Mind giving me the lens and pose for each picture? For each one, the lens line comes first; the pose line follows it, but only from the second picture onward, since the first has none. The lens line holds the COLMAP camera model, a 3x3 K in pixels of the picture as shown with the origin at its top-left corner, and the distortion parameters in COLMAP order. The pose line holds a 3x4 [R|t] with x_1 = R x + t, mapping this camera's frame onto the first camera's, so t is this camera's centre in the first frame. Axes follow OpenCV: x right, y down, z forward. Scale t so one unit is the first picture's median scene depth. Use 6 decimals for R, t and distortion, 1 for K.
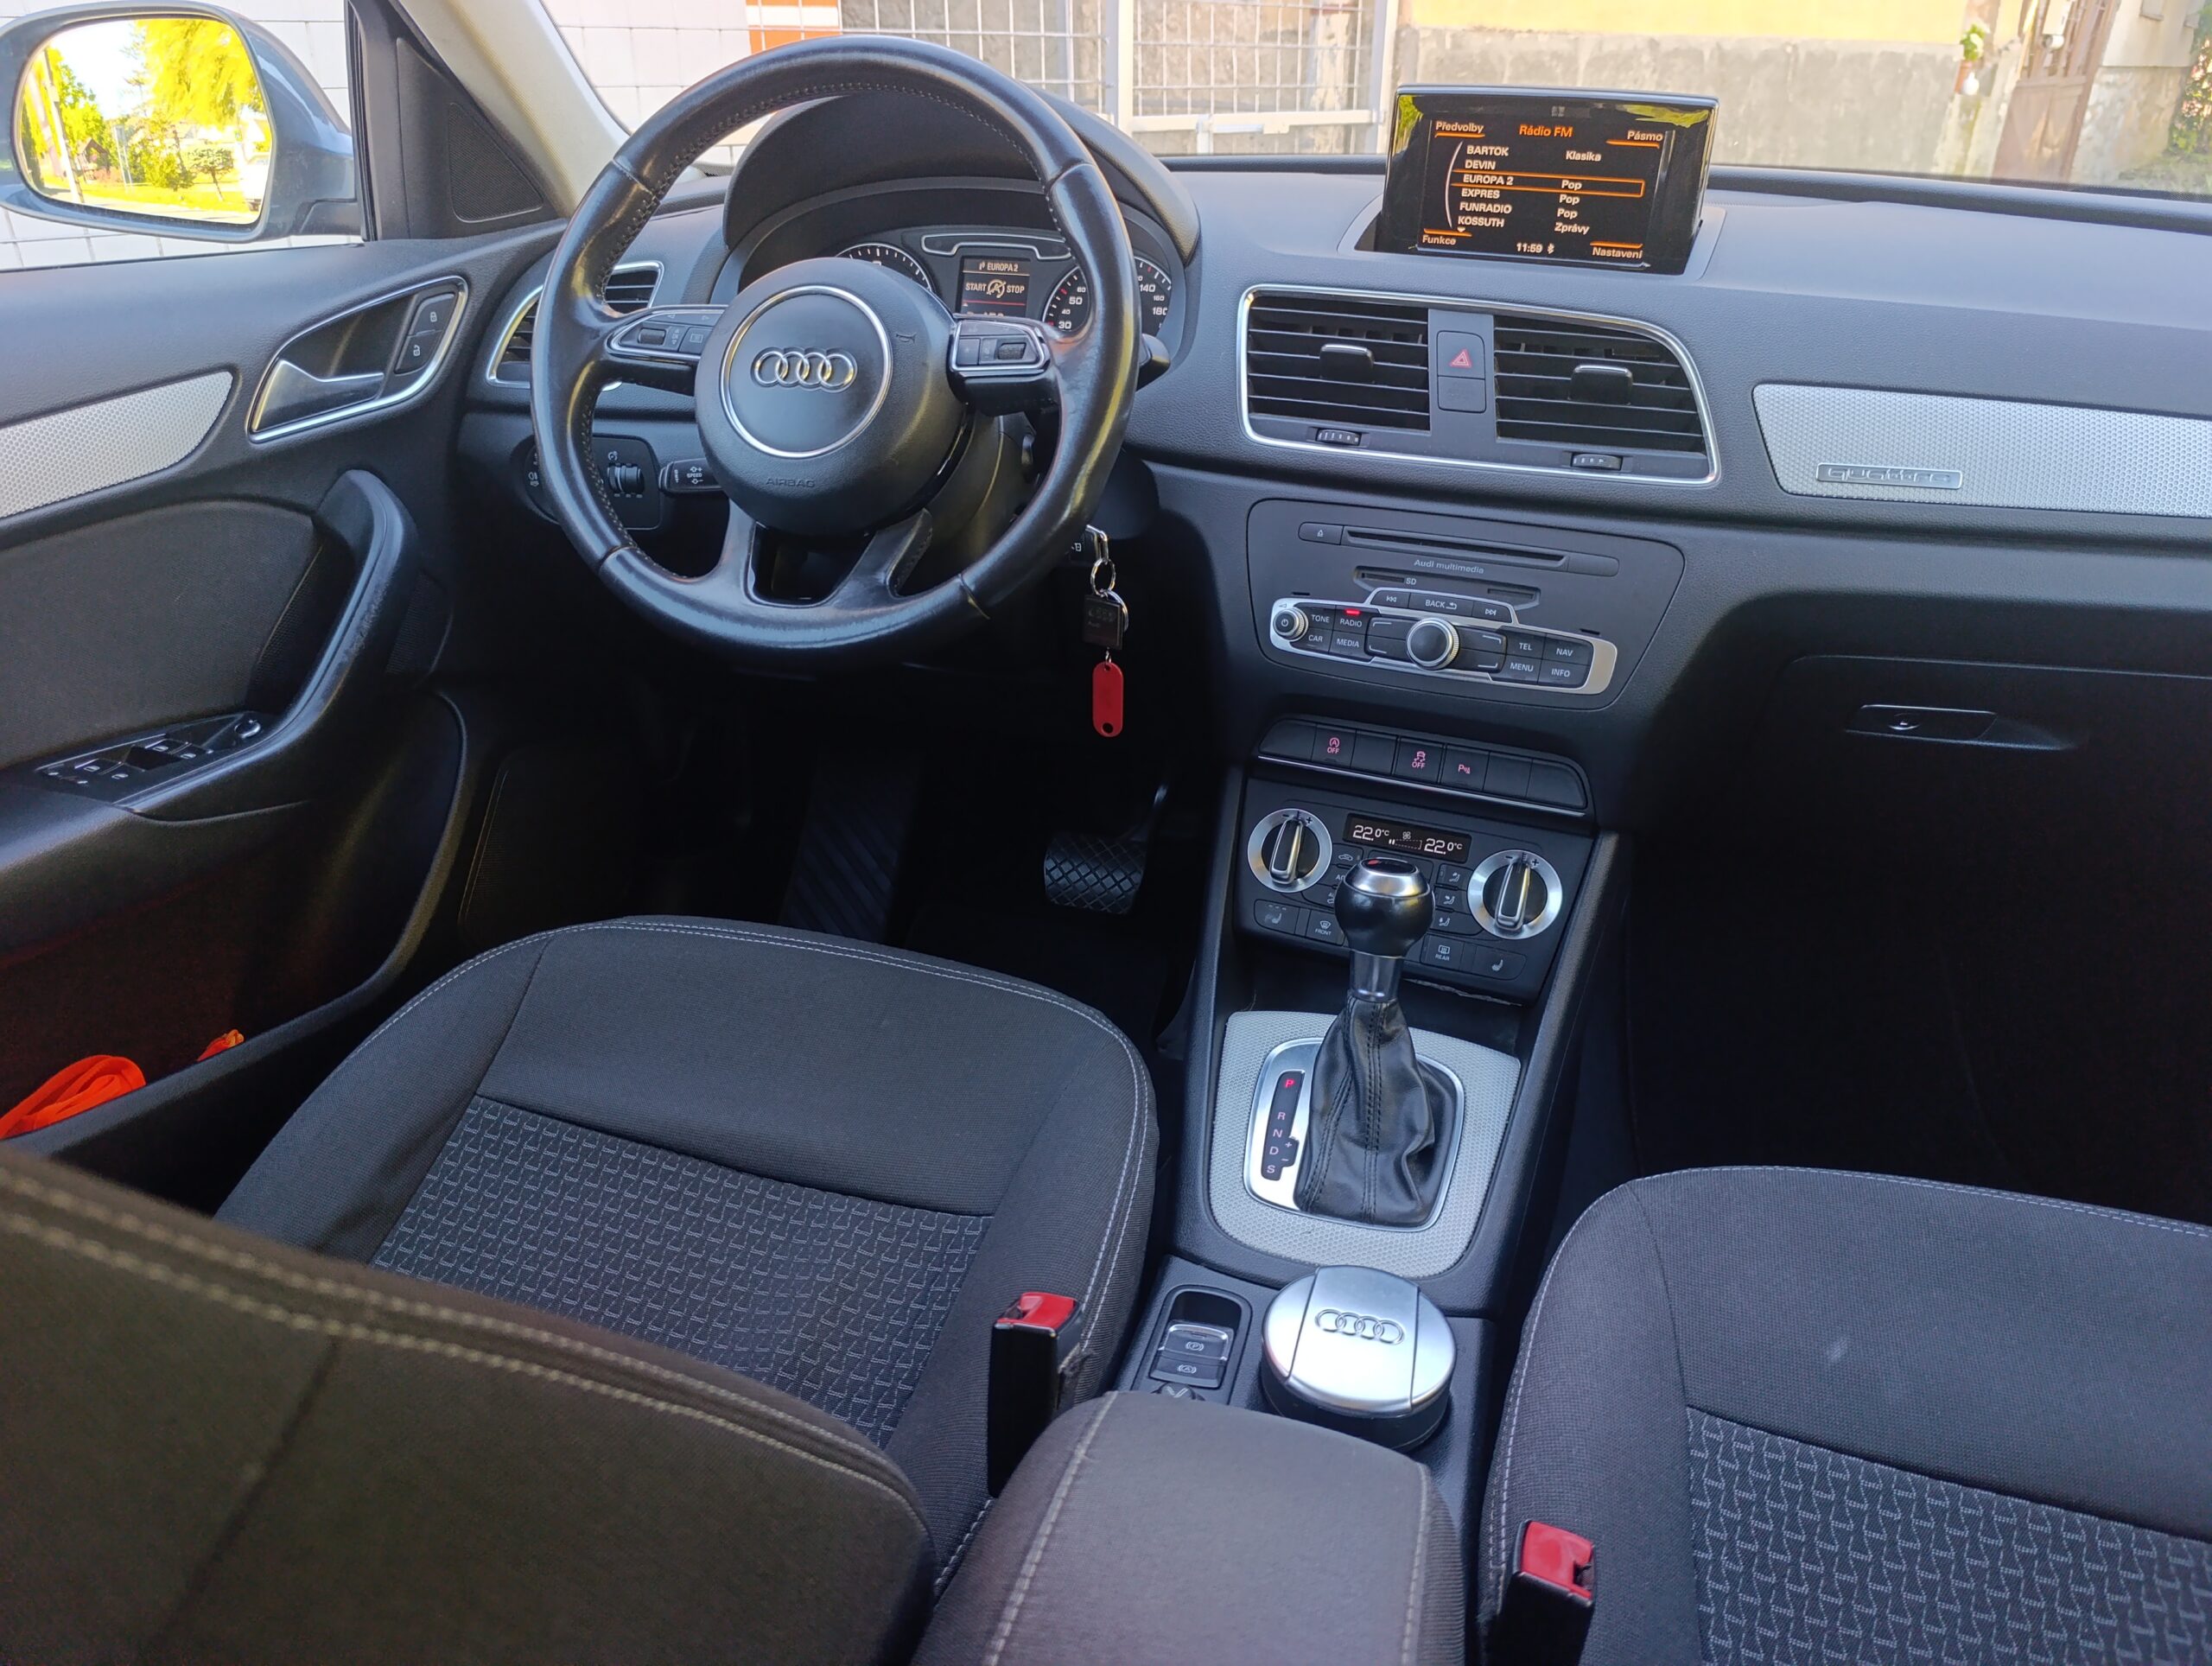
lens RADIAL K [[1576.2, 0, 1107.1], [0, 1576.2, 823.5], [0, 0, 1]] dist [0.074681, -0.085220]
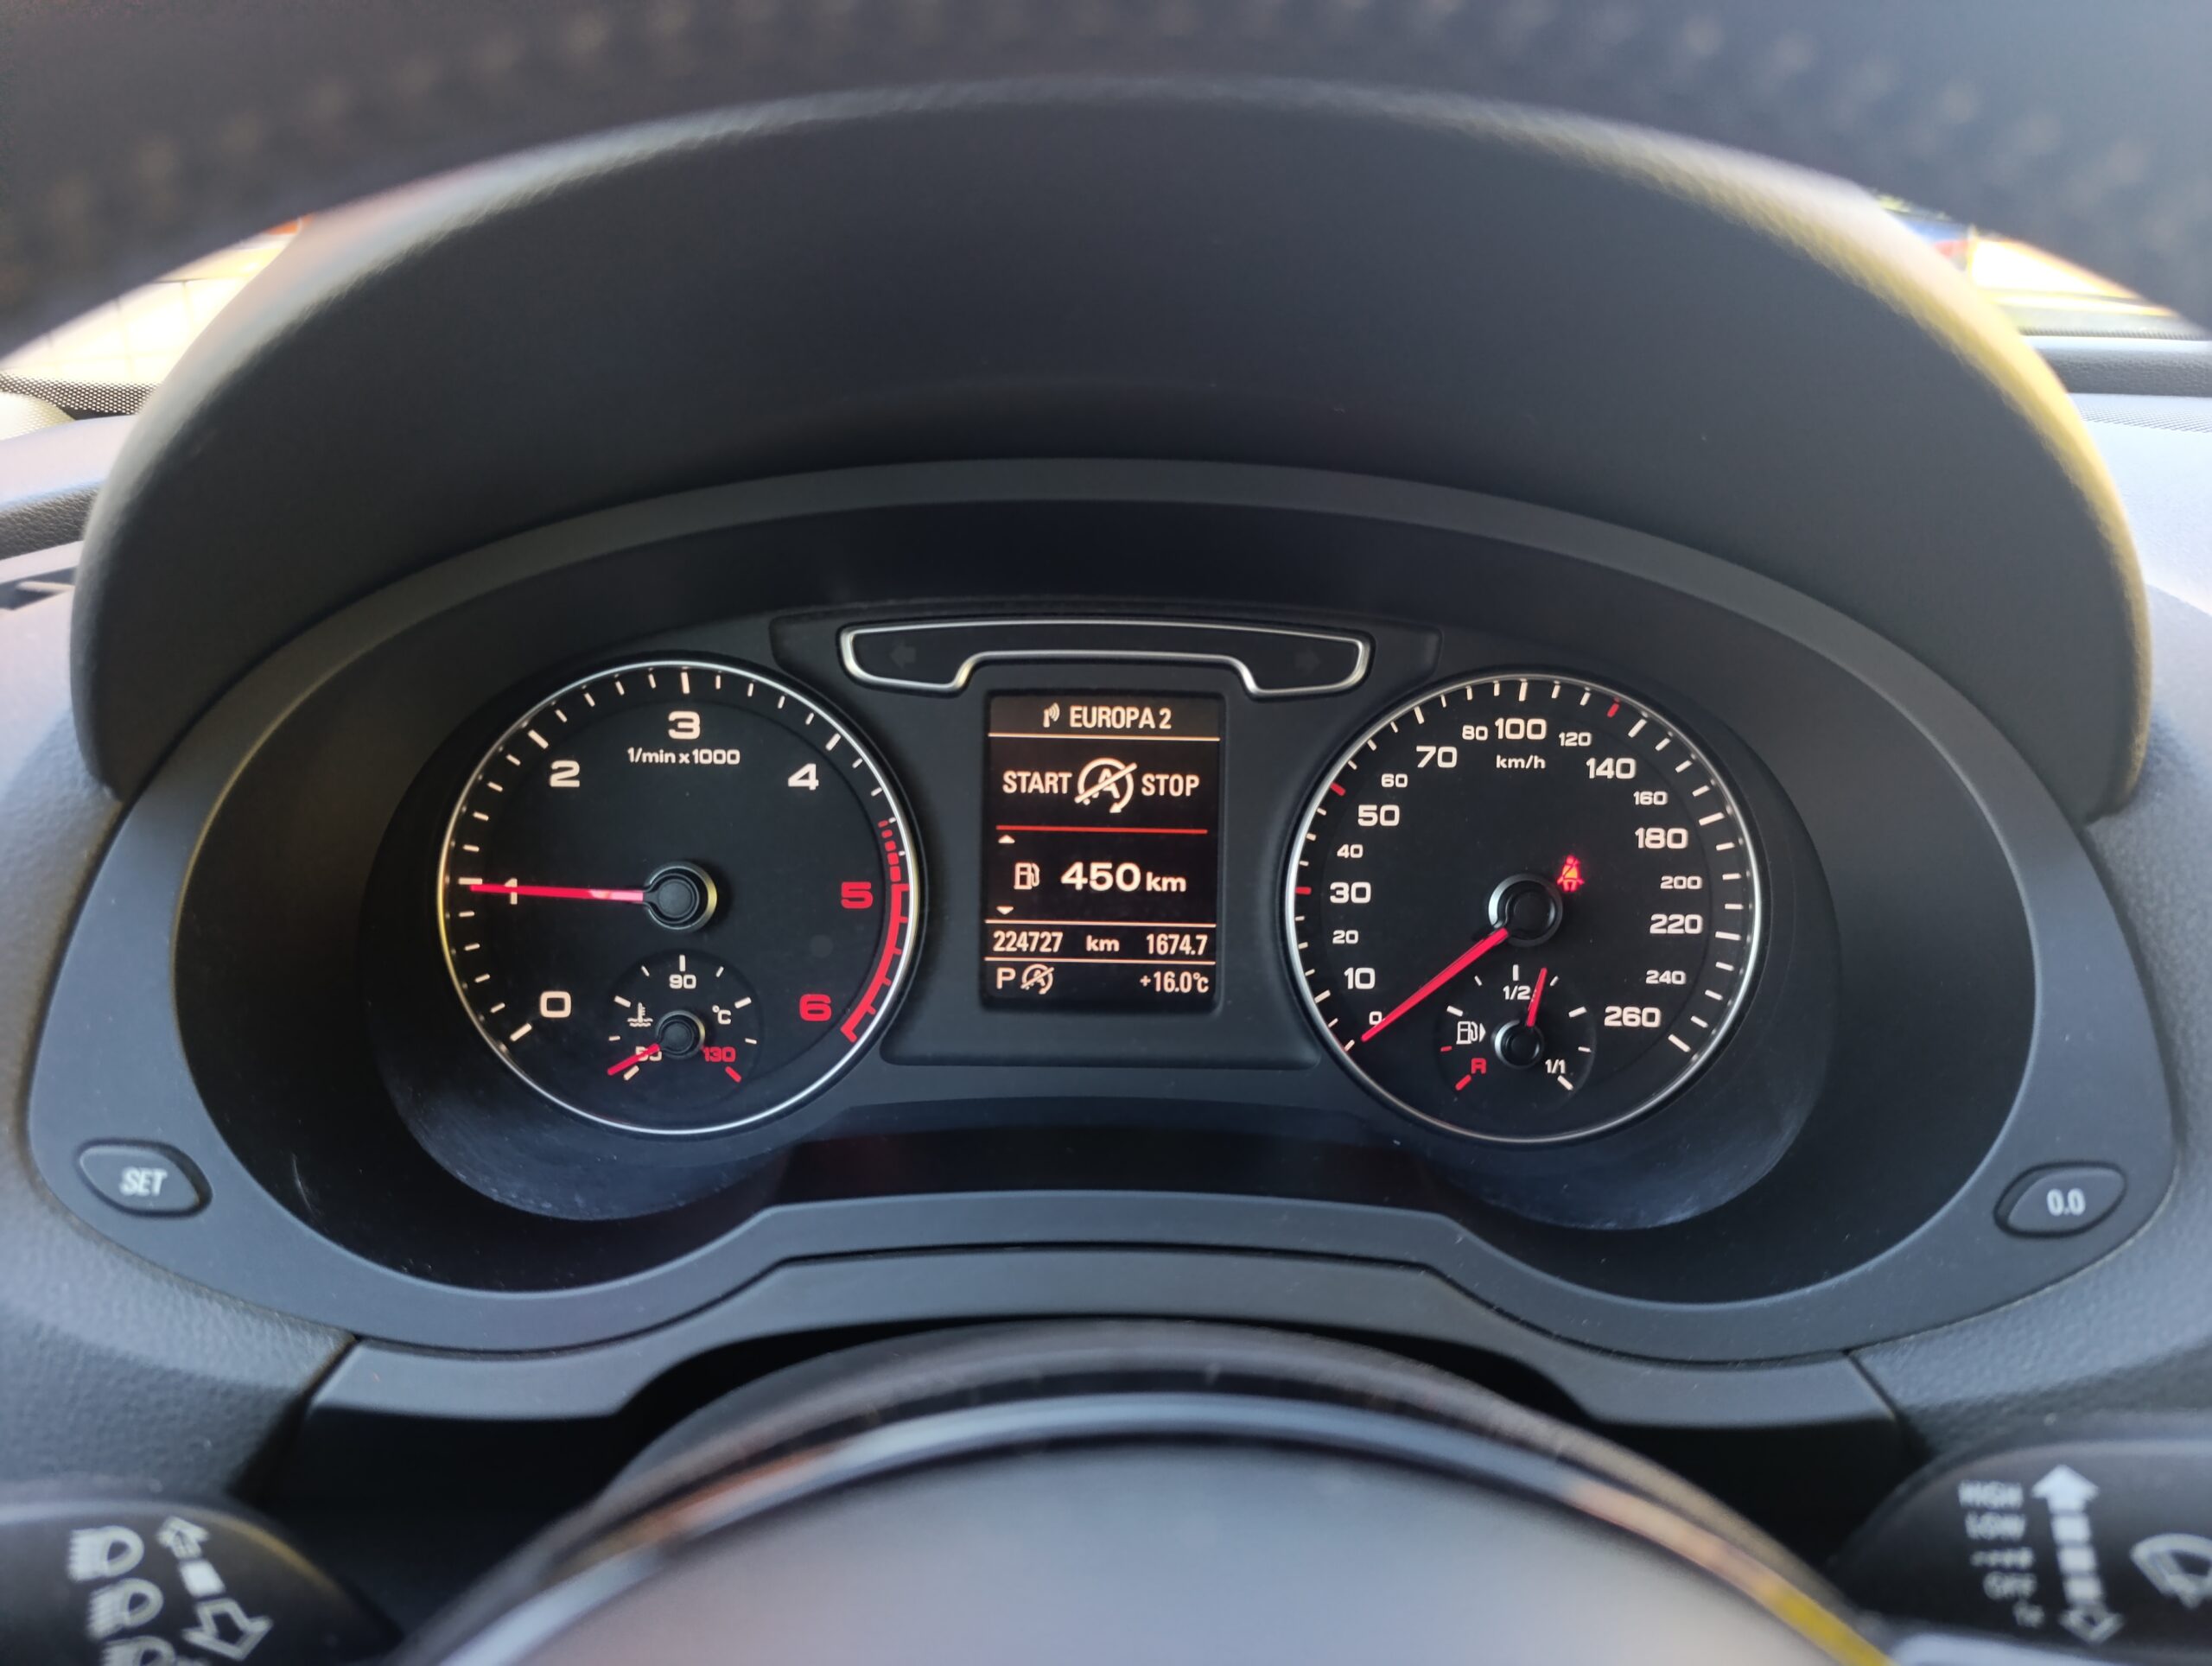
lens RADIAL K [[1576.2, 0, 1107.1], [0, 1576.2, 823.5], [0, 0, 1]] dist [0.074681, -0.085220]
pose [[0.962348, -0.095929, 0.254330, -0.149437], [0.113523, 0.991990, -0.055391, -0.312843], [-0.246979, 0.082178, 0.965530, 0.703163]]
